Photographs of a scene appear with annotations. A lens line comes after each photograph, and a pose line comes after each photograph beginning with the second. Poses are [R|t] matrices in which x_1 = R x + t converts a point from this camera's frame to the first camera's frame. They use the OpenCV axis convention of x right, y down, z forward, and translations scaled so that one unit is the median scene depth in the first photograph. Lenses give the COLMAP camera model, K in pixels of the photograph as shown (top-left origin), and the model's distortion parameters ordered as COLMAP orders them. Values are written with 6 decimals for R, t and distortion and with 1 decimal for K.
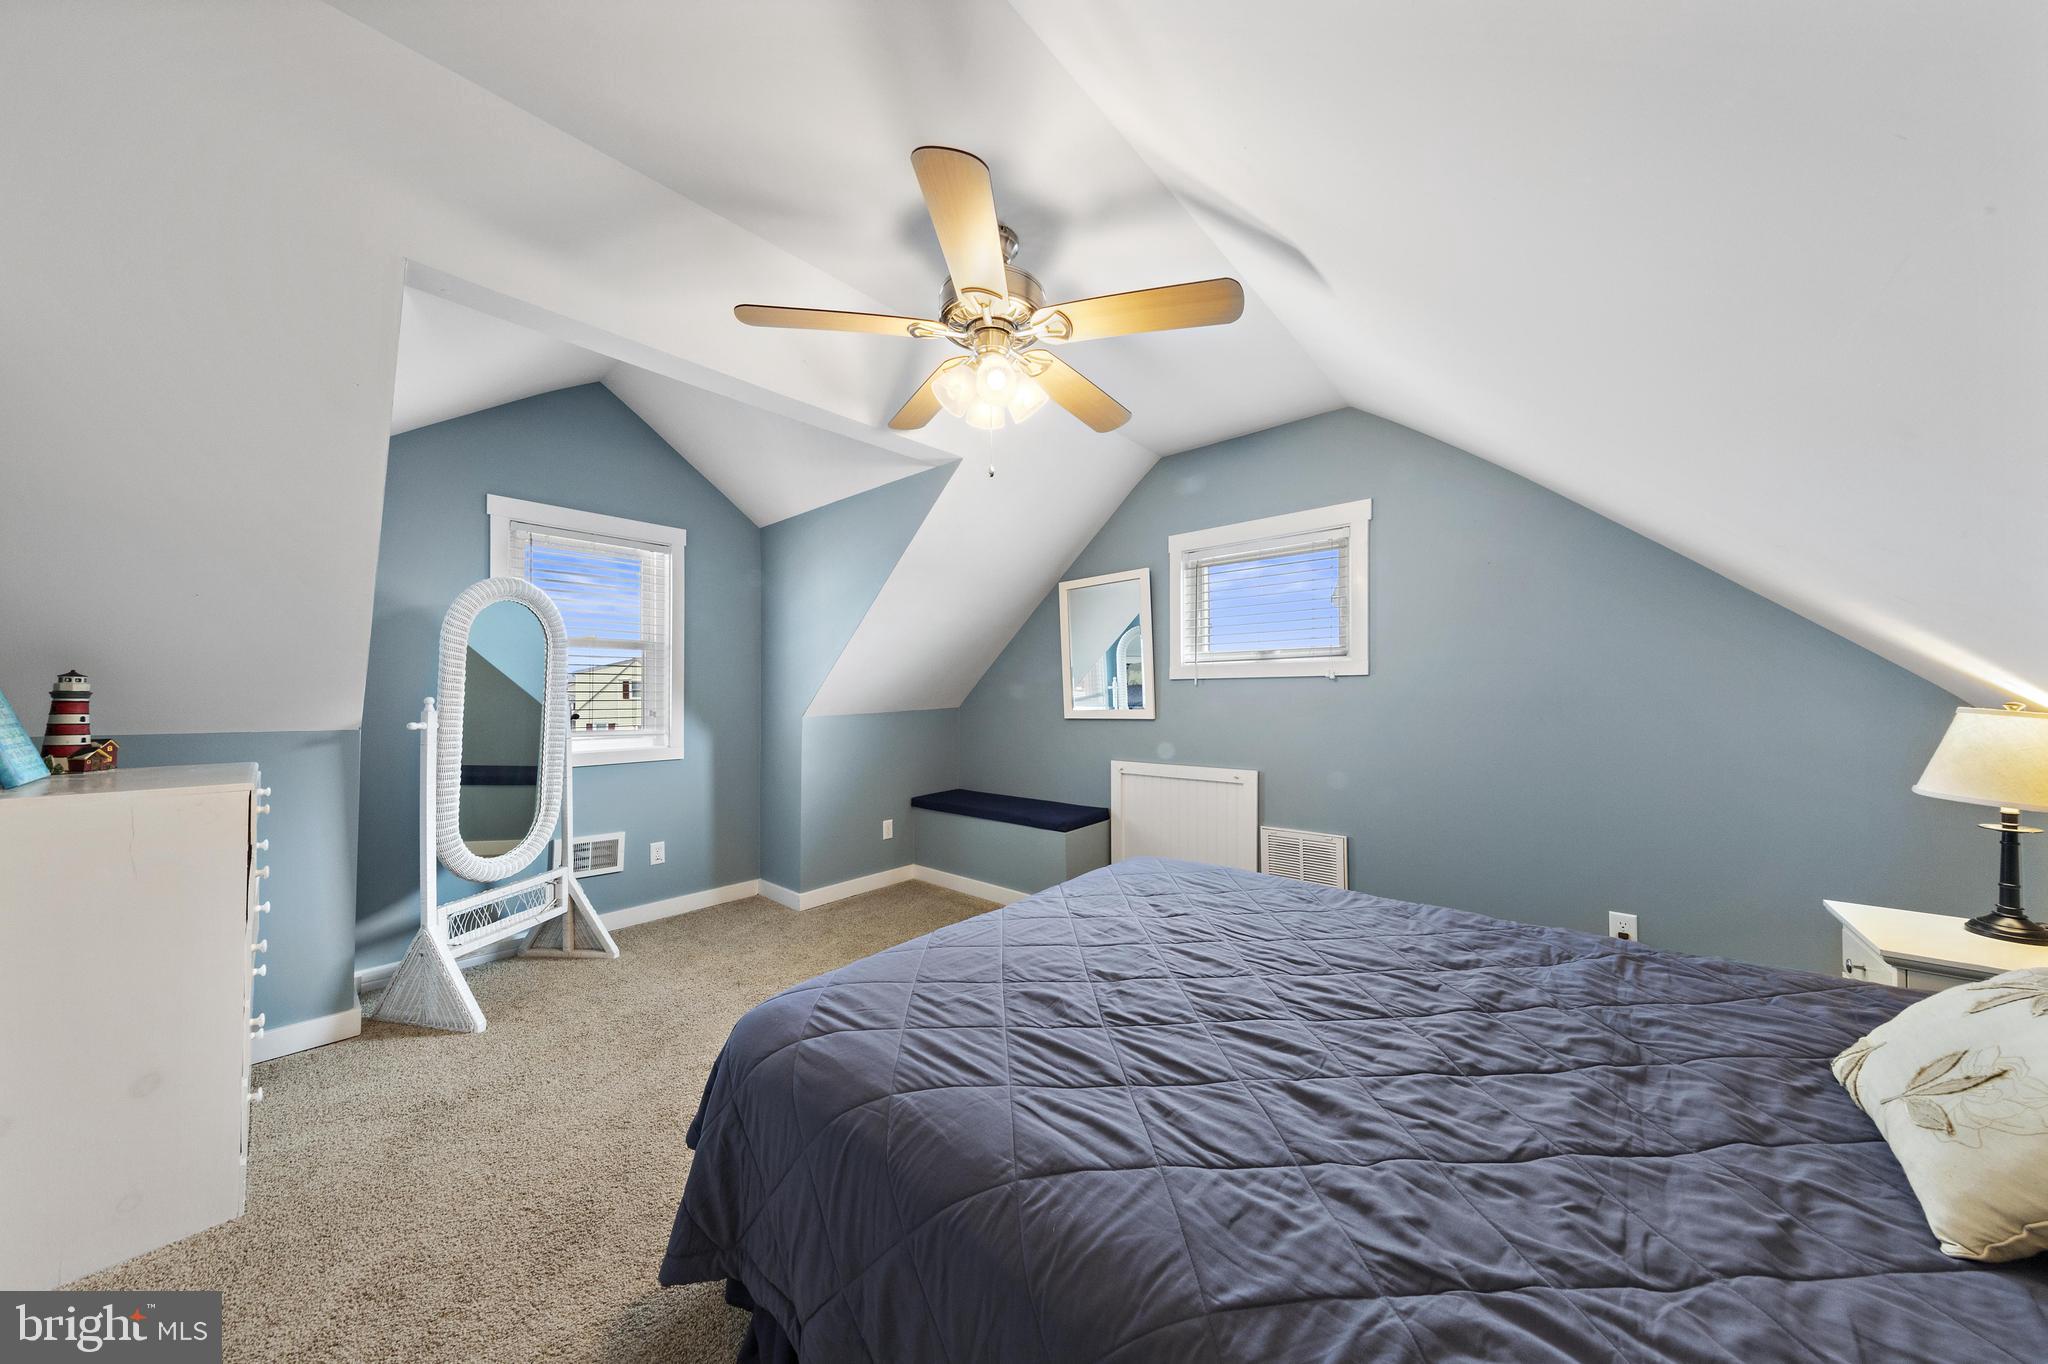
lens RADIAL K [[627.9, 0, 1024.7], [0, 627.9, 691.0], [0, 0, 1]] dist [-0.002185, -0.000179]
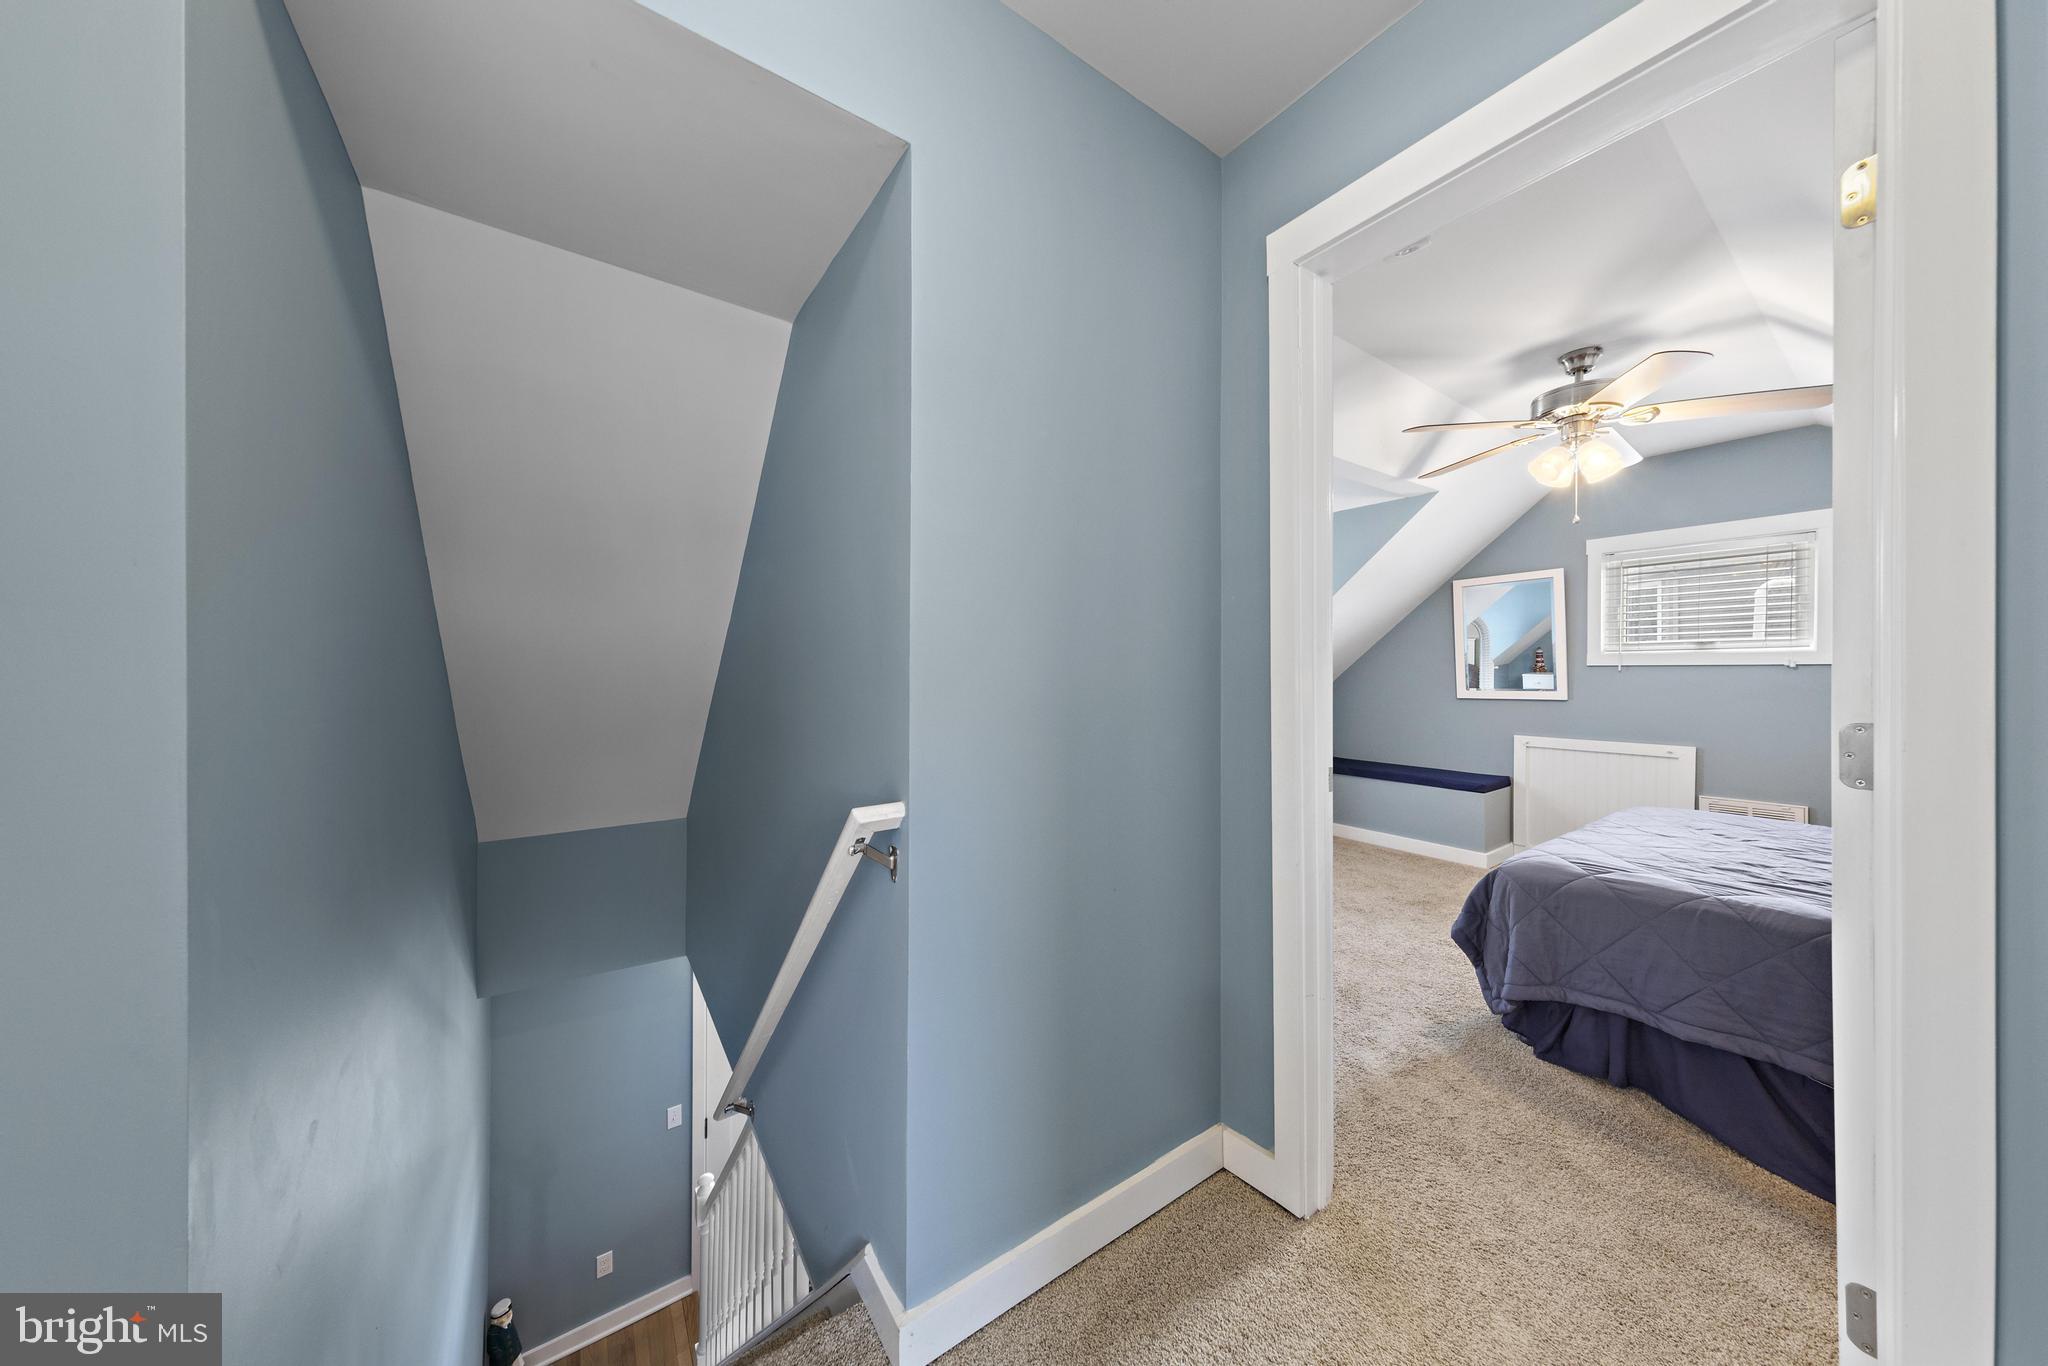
lens RADIAL K [[627.9, 0, 1028.1], [0, 627.9, 670.0], [0, 0, 1]] dist [-0.002185, -0.000179]
pose [[0.972285, 0.010851, -0.233548, -0.491290], [-0.010414, 0.999941, 0.003103, -0.003535], [0.233567, -0.000585, 0.972340, -0.347469]]
